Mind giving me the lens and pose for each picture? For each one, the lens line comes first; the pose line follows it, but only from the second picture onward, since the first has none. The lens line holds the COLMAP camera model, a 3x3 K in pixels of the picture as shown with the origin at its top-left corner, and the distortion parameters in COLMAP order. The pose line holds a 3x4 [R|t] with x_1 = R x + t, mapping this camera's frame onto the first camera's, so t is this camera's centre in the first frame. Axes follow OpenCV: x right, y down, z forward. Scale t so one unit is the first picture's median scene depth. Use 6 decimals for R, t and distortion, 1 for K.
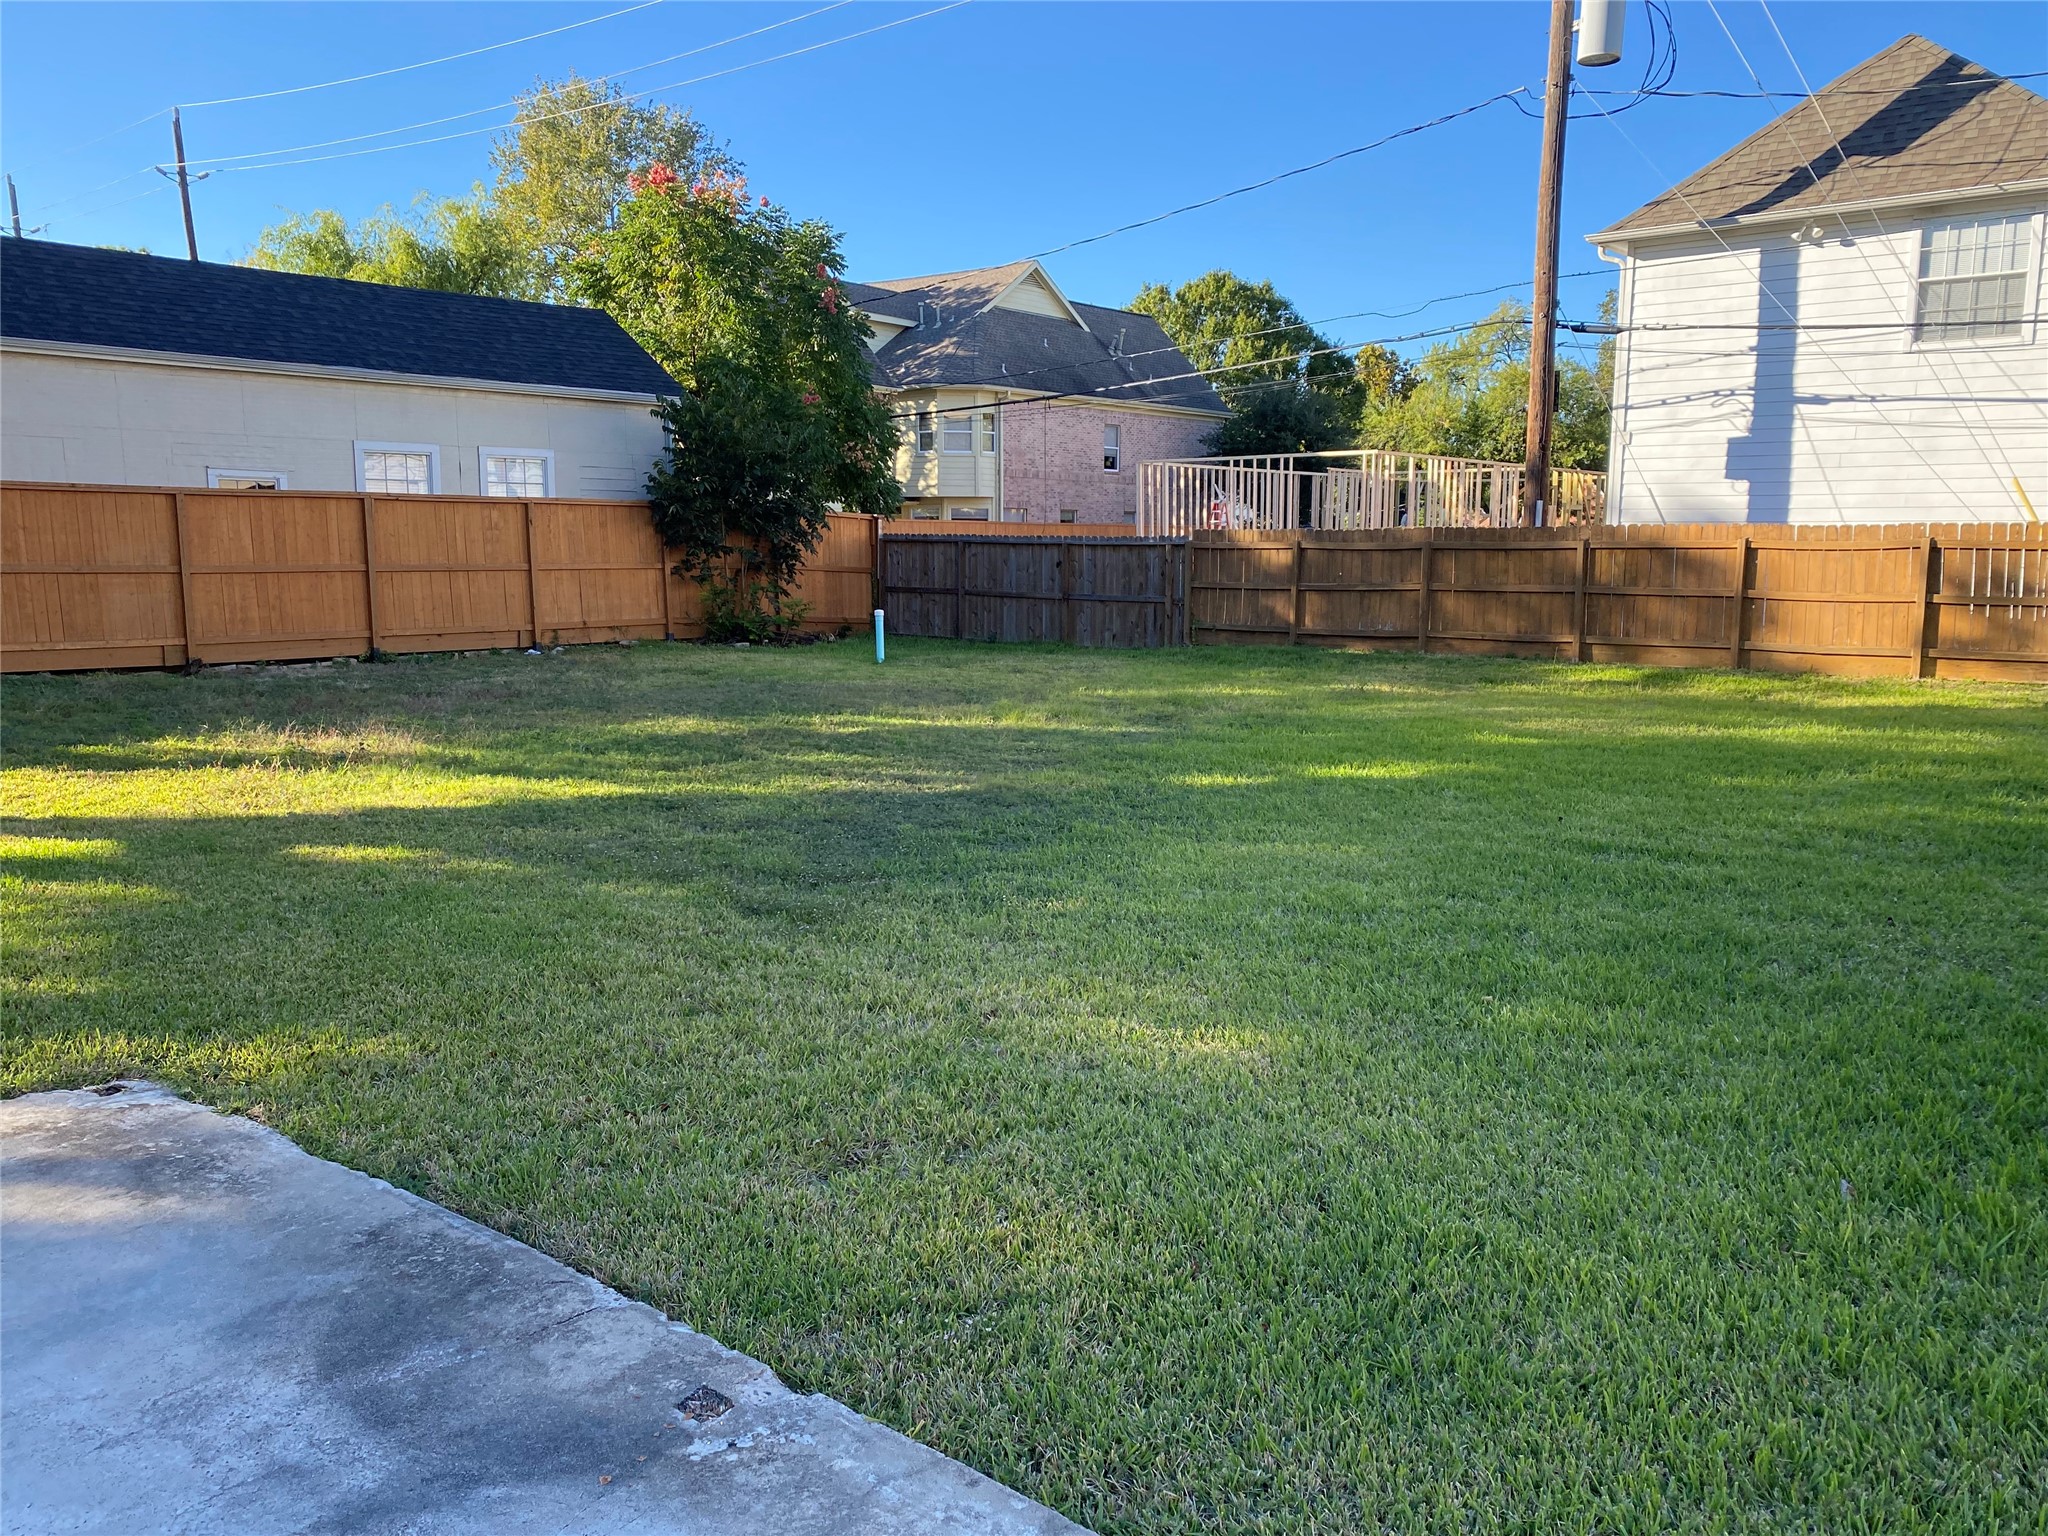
lens RADIAL K [[1516.0, 0, 1032.2], [0, 1516.0, 765.7], [0, 0, 1]] dist [-0.034977, 0.026146]
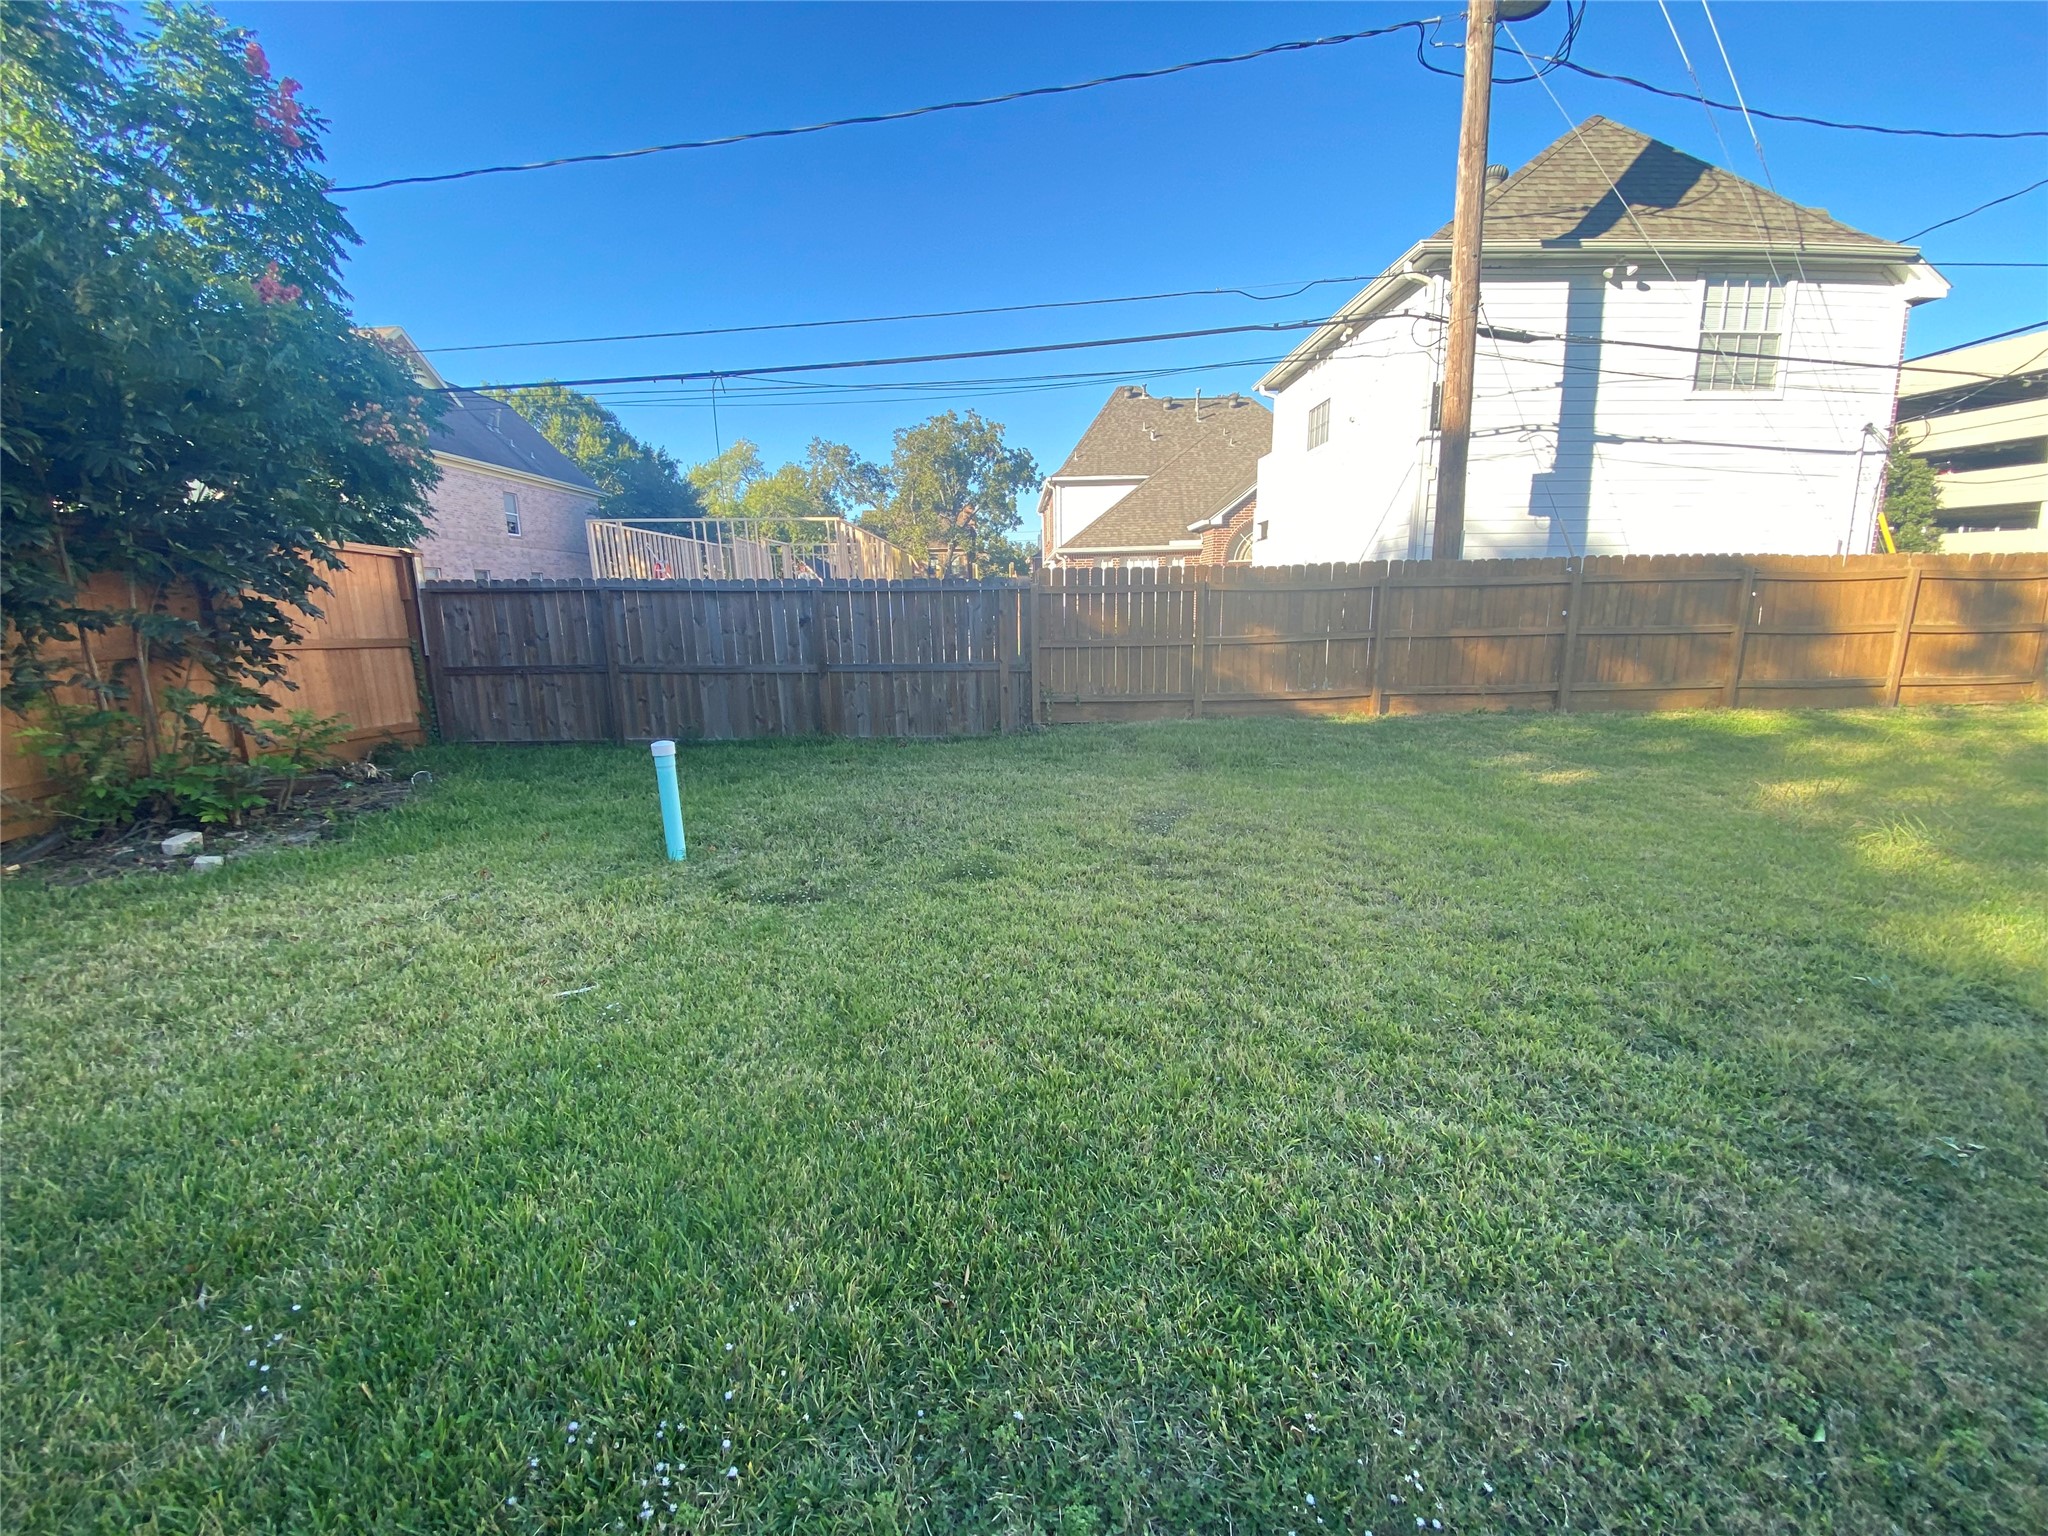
lens RADIAL K [[820.9, 0, 1024.5], [0, 820.9, 765.8], [0, 0, 1]] dist [-0.006818, -0.010296]
pose [[0.759627, -0.146336, 0.633682, -0.152329], [0.111548, 0.989234, 0.094726, -0.095650], [-0.640722, -0.001270, 0.767772, 0.674878]]
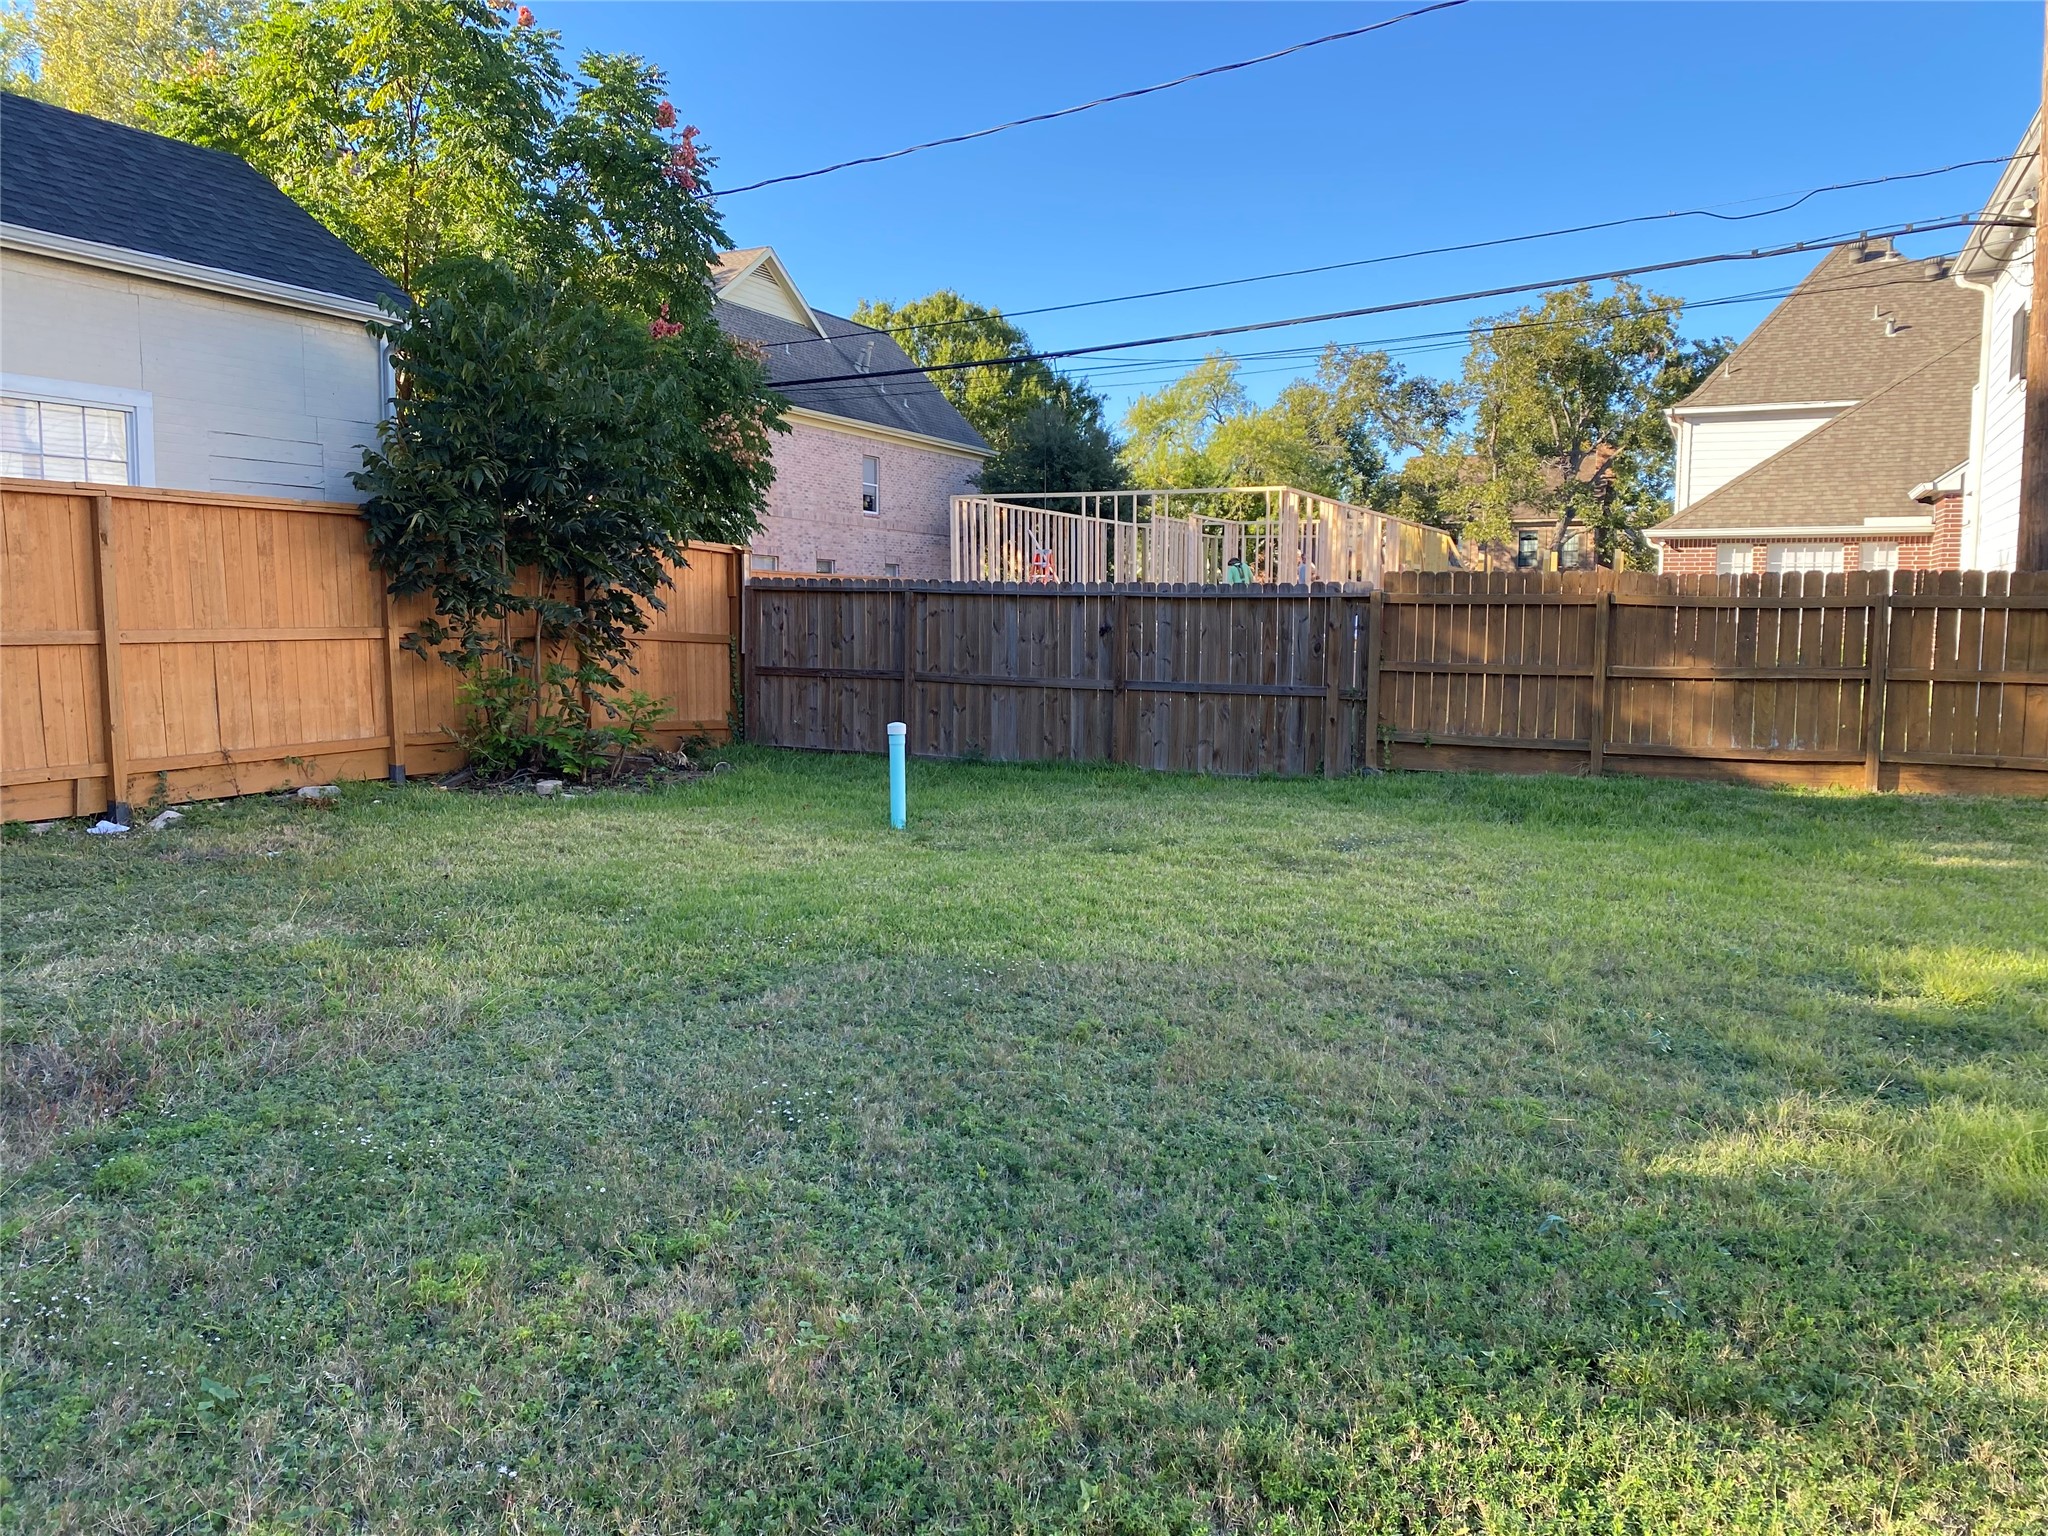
lens RADIAL K [[1516.0, 0, 1027.3], [0, 1516.0, 753.8], [0, 0, 1]] dist [-0.034977, 0.026146]
pose [[0.967516, -0.019946, 0.252021, -0.164026], [0.032039, 0.998519, -0.043970, -0.062775], [-0.250771, 0.050616, 0.966722, 0.459079]]
